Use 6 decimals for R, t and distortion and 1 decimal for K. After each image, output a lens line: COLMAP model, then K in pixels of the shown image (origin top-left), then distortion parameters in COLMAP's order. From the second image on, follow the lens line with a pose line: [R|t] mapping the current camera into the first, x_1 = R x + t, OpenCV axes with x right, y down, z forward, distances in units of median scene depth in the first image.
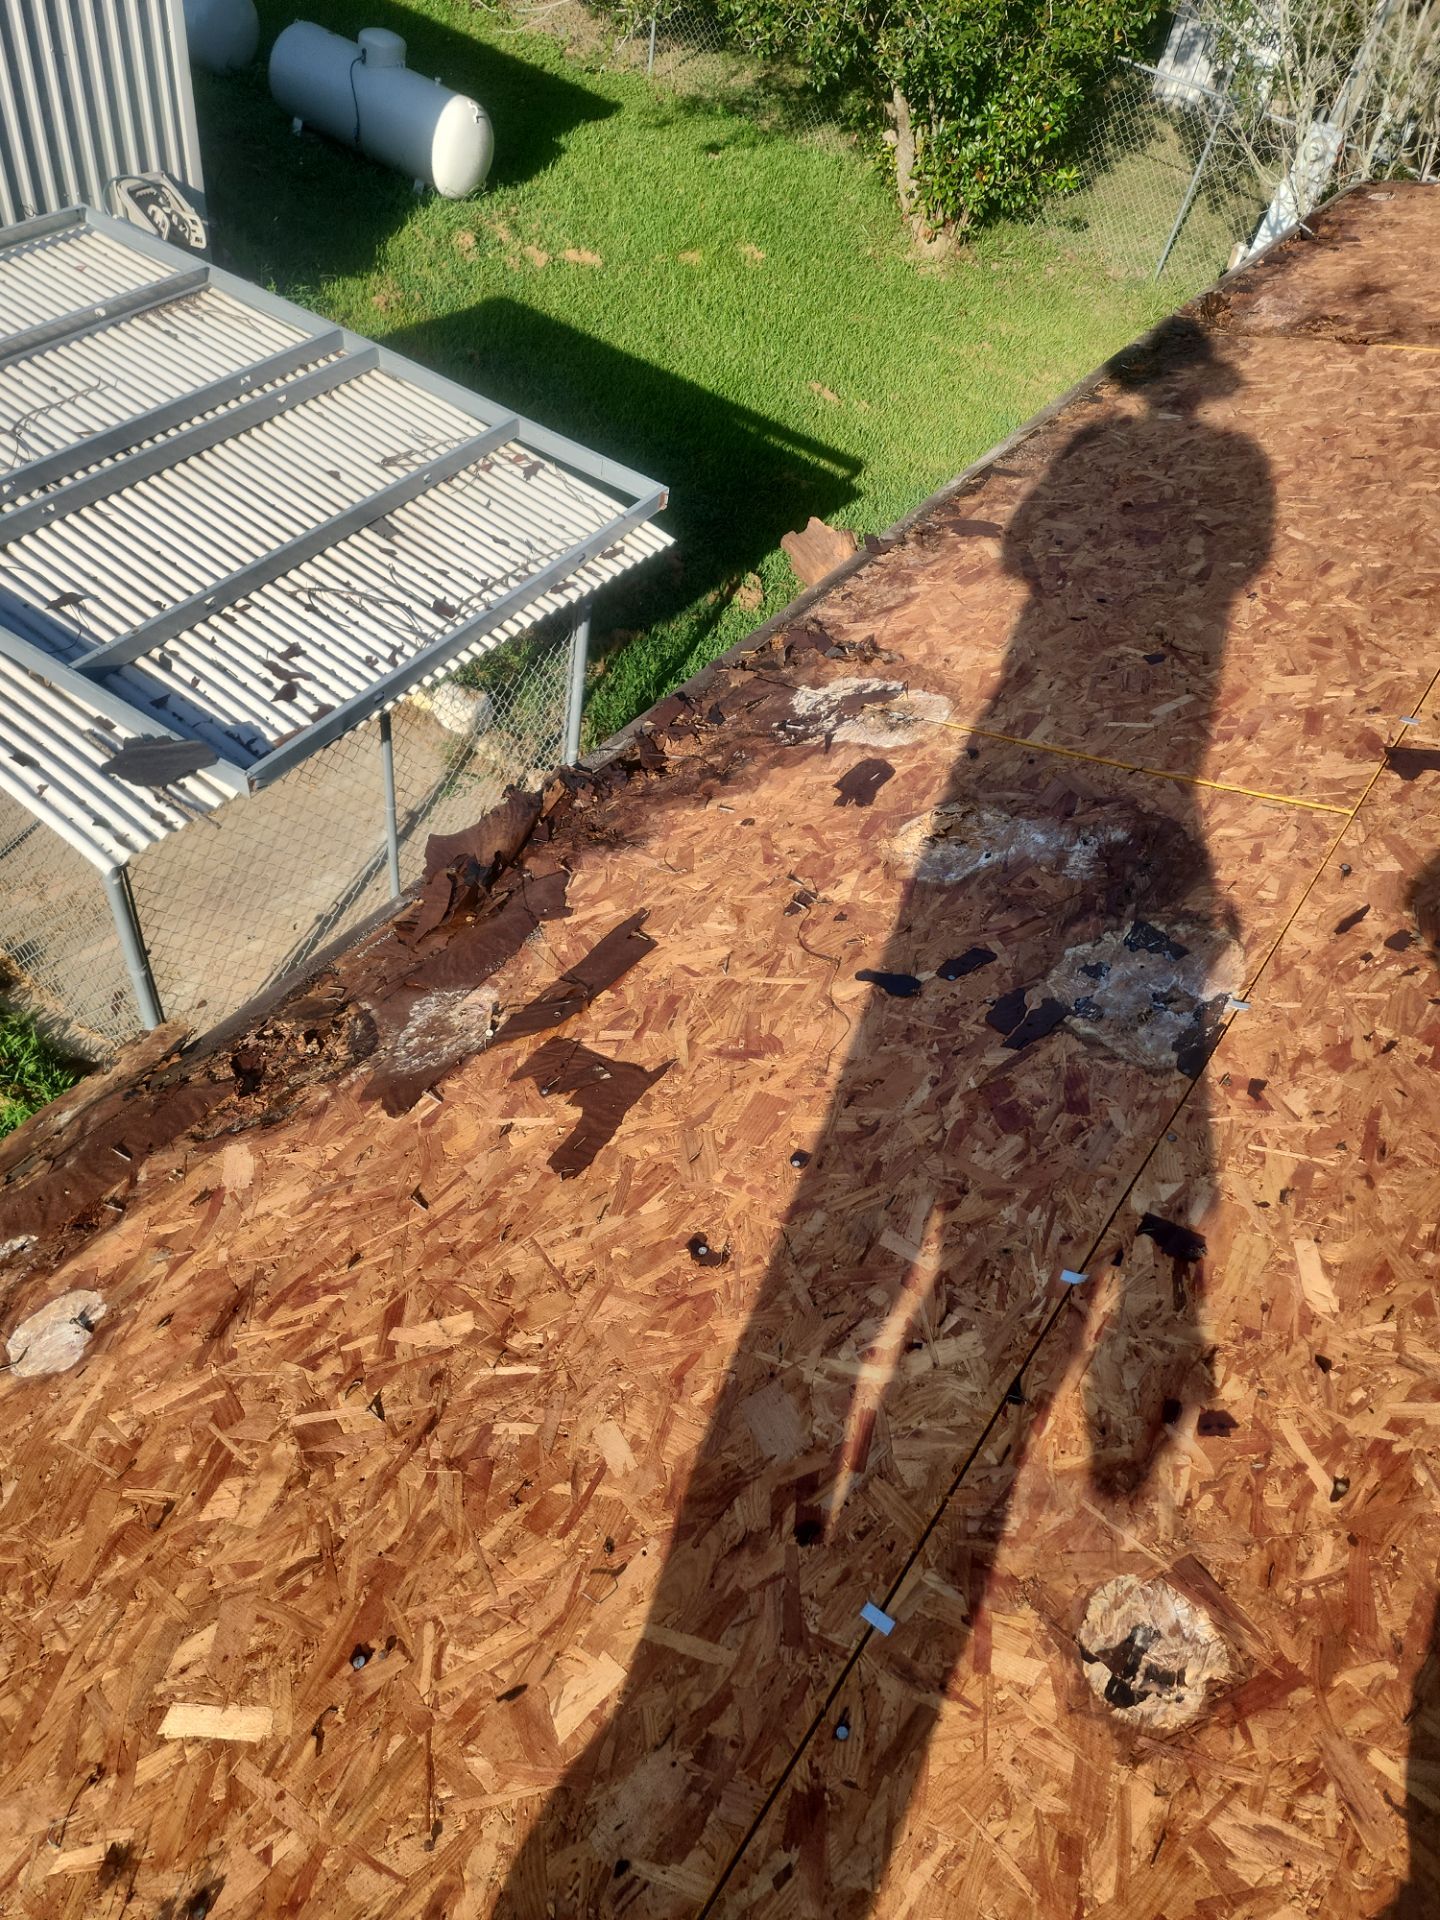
lens RADIAL K [[1306.4, 0, 718.4], [0, 1306.4, 991.0], [0, 0, 1]] dist [0.066449, -0.060230]
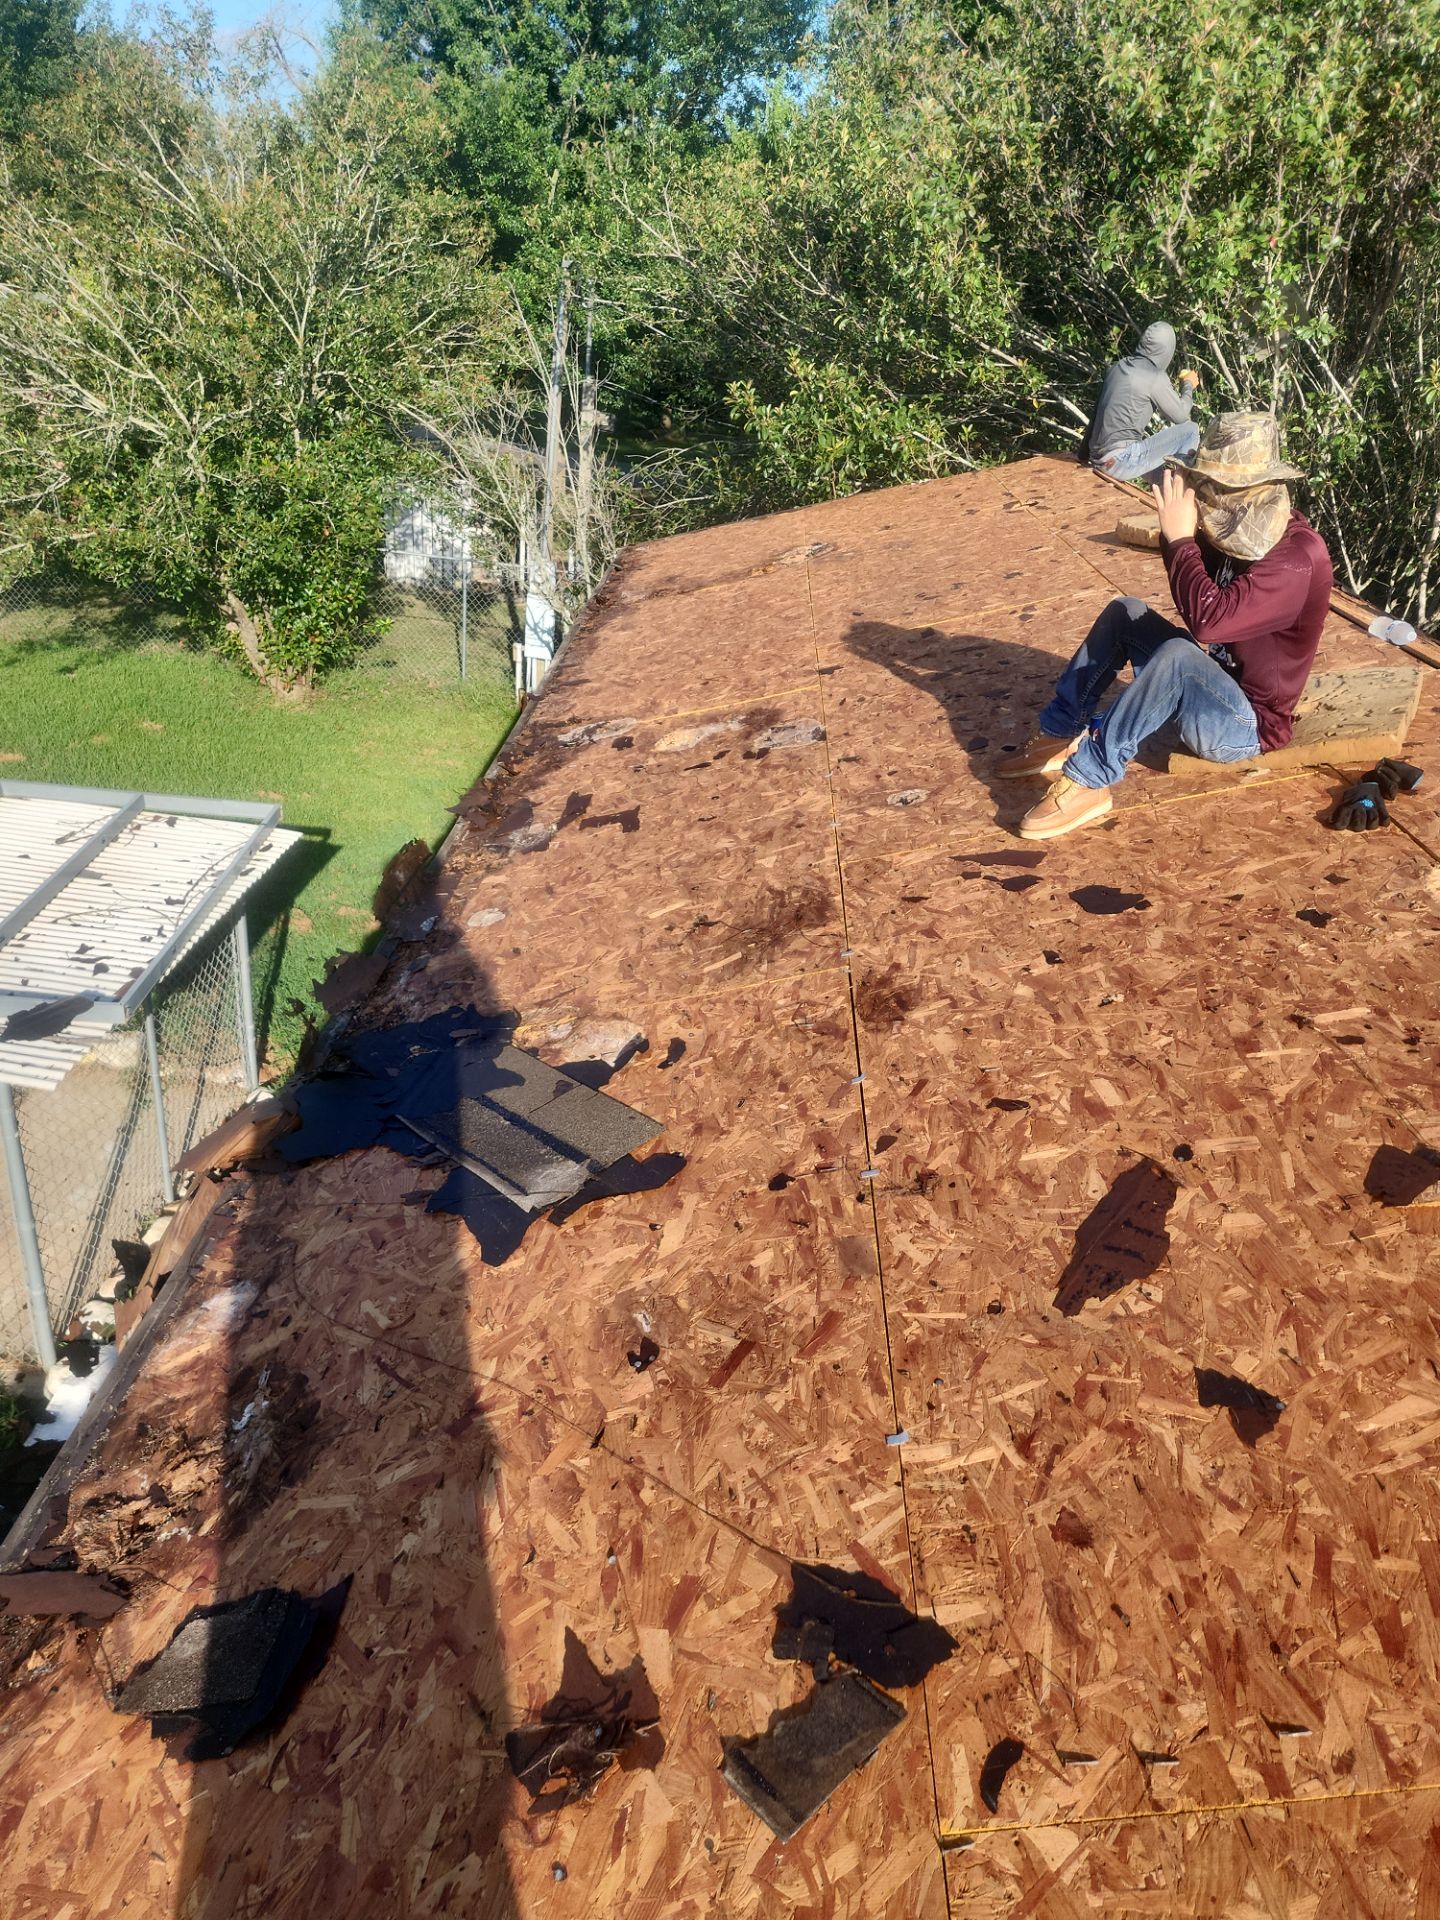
lens RADIAL K [[1313.8, 0, 730.9], [0, 1313.8, 991.6], [0, 0, 1]] dist [0.097151, -0.114738]
pose [[0.834070, -0.315214, 0.452734, -0.451960], [0.440386, 0.874719, -0.202302, 0.378192], [-0.332247, 0.368112, 0.868392, -0.406245]]
